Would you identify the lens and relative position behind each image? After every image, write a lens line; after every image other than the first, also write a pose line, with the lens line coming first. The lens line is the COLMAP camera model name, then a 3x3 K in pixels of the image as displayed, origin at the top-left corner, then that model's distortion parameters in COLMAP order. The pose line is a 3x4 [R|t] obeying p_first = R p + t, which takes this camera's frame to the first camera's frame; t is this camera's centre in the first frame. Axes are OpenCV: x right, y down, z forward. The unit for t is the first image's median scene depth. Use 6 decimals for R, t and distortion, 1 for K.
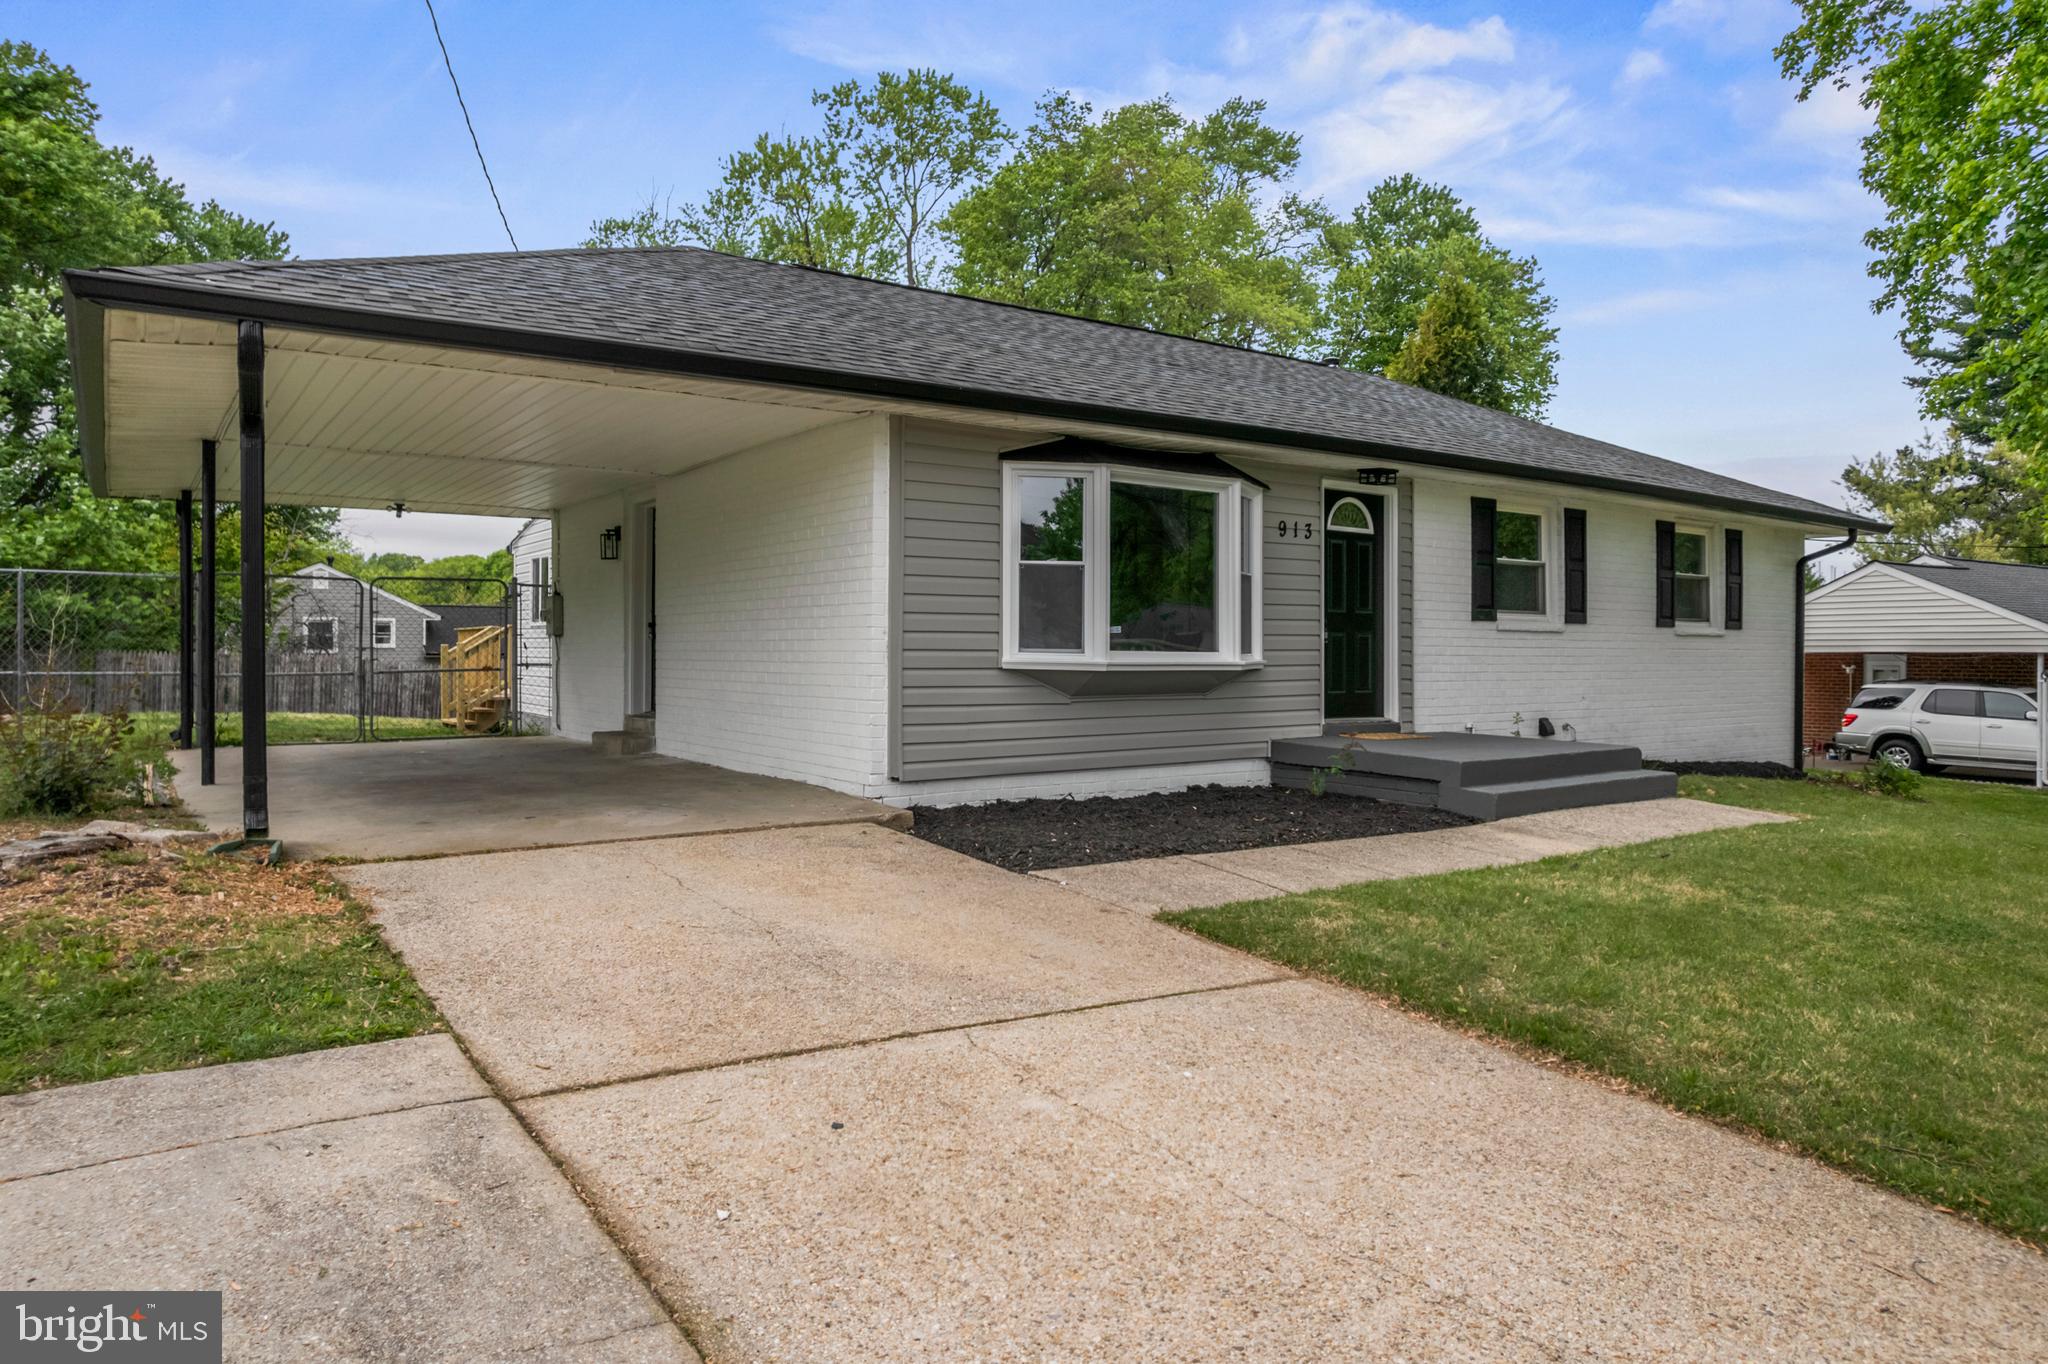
lens RADIAL K [[1336.5, 0, 1014.3], [0, 1336.5, 712.7], [0, 0, 1]] dist [-0.037711, 0.000460]
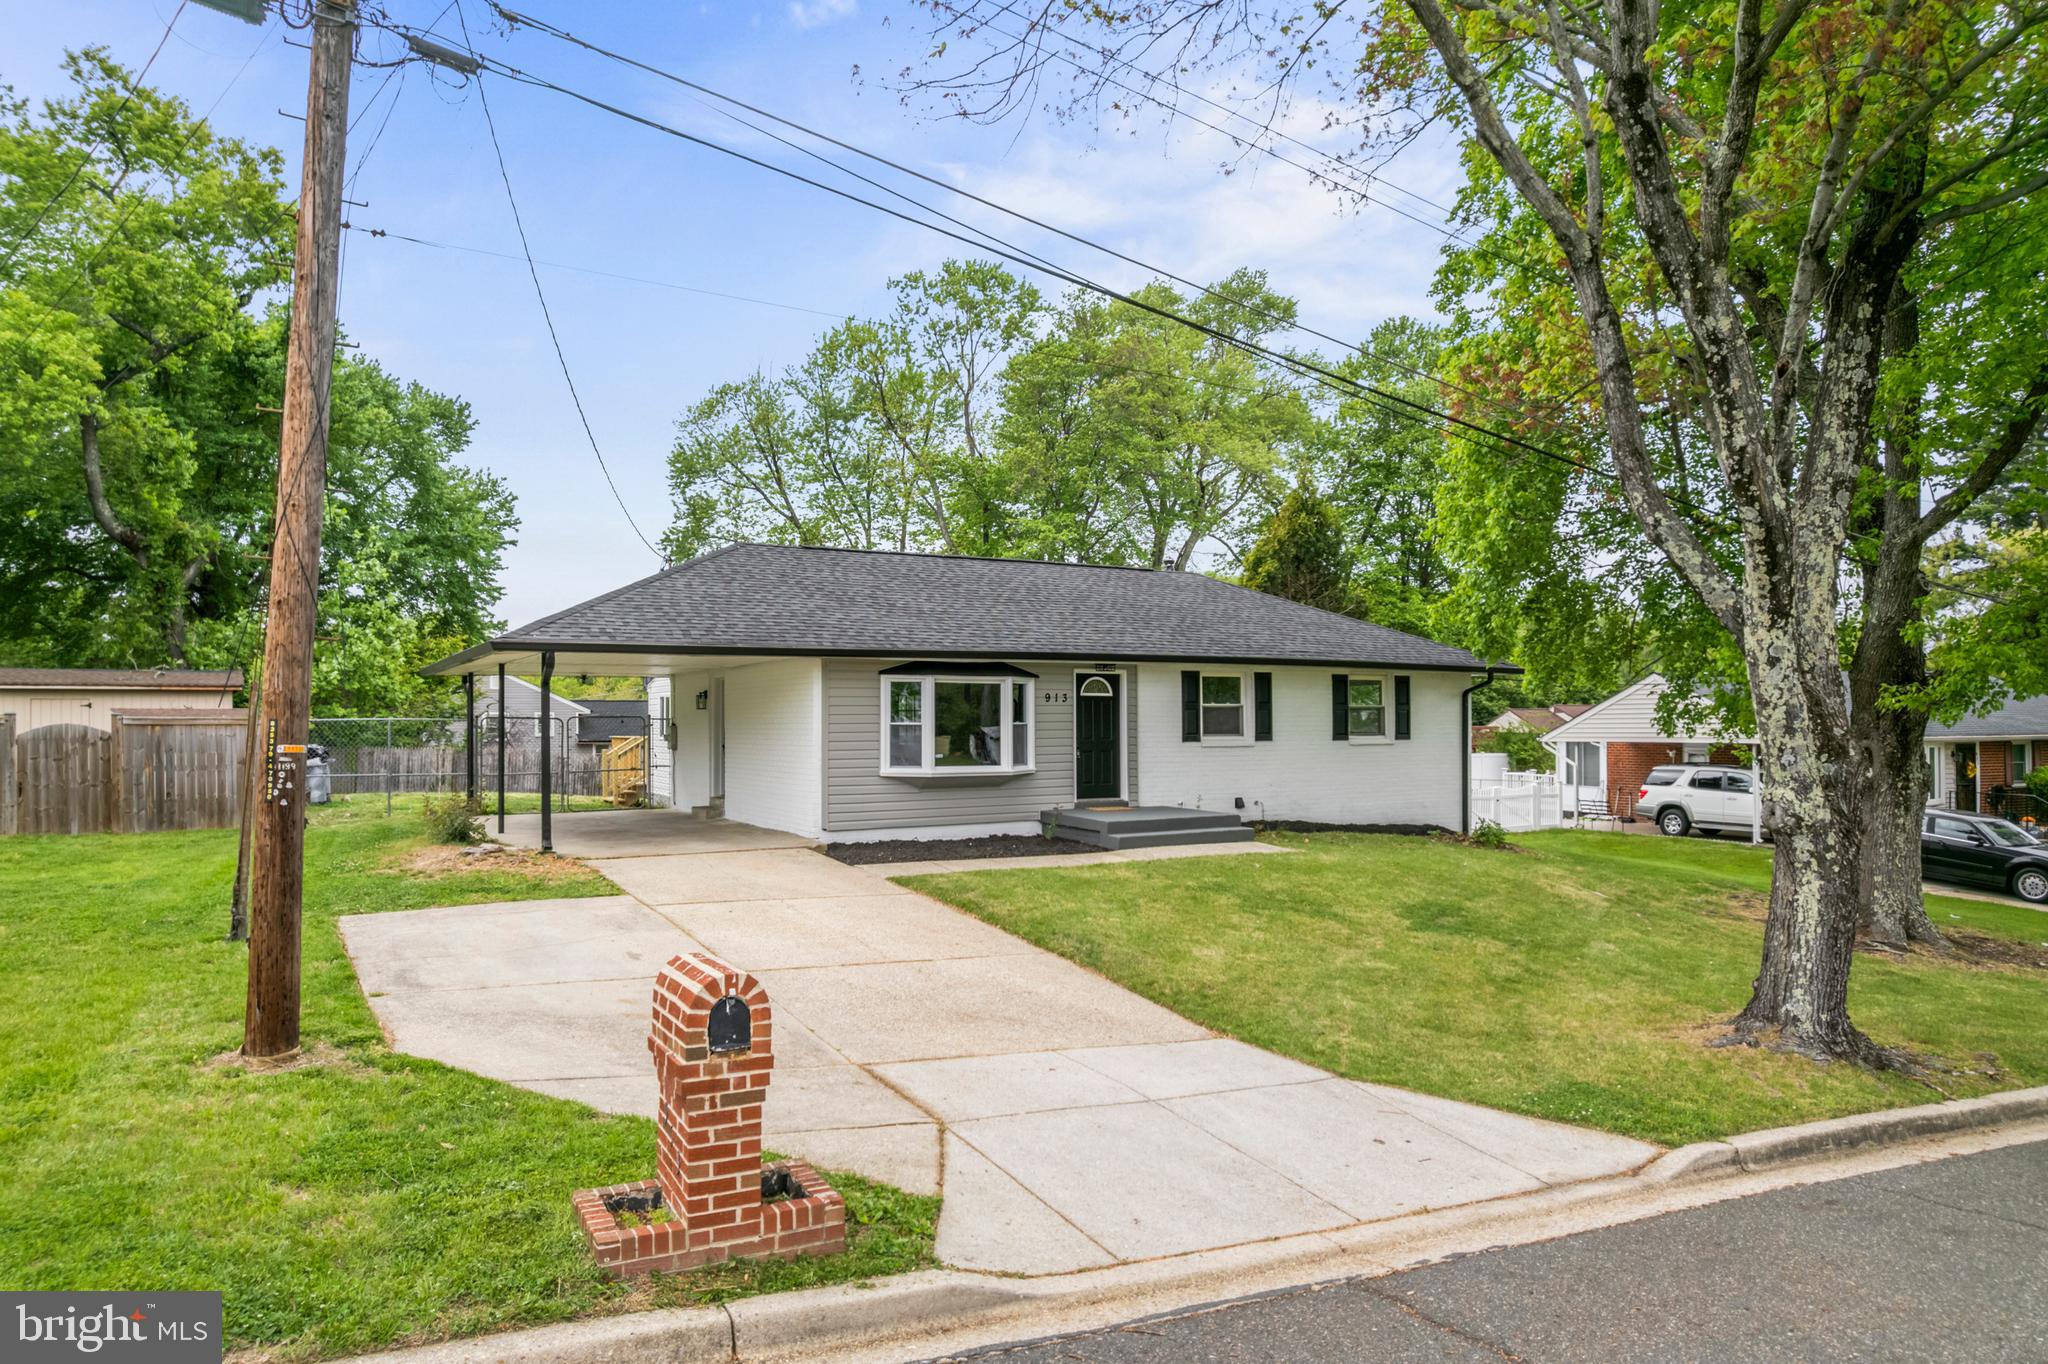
lens RADIAL K [[1330.0, 0, 1027.9], [0, 1330.0, 763.6], [0, 0, 1]] dist [-0.062533, 0.001788]
pose [[0.996755, -0.004185, -0.080392, 0.211331], [0.002996, 0.999884, -0.014907, -0.011766], [0.080445, 0.014618, 0.996652, -0.563057]]
